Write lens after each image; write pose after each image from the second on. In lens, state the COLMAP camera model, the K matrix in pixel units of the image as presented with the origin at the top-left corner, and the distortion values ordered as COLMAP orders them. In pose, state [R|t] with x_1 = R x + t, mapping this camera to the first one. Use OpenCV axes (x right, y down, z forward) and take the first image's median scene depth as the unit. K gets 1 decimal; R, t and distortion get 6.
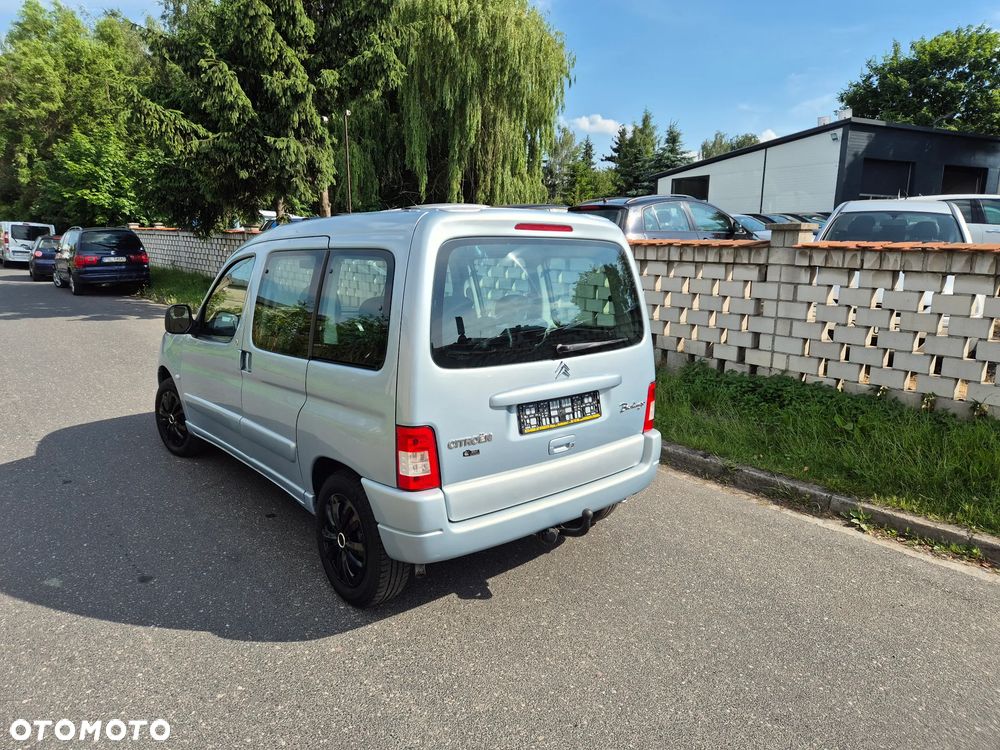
lens RADIAL K [[669.8, 0, 504.1], [0, 669.8, 360.9], [0, 0, 1]] dist [0.071562, -0.063807]
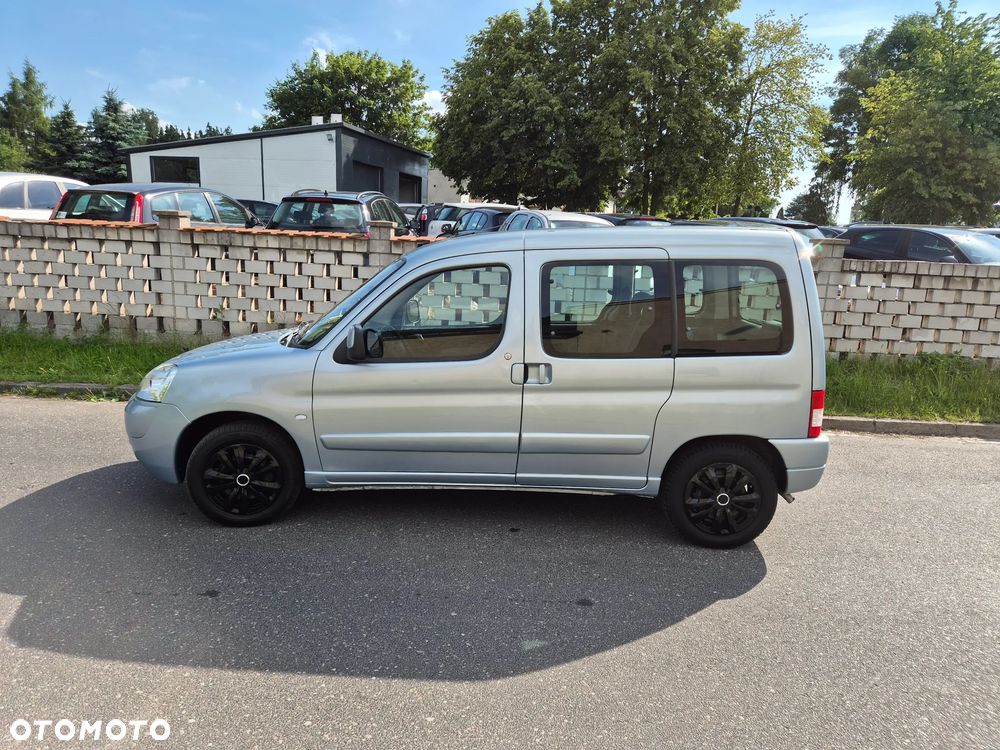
lens RADIAL K [[662.6, 0, 503.1], [0, 662.6, 374.0], [0, 0, 1]] dist [0.074758, -0.062895]
pose [[0.667049, -0.135584, 0.732572, -0.767109], [0.104381, 0.990610, 0.088297, -0.061004], [-0.737665, 0.017569, 0.674938, 0.265482]]
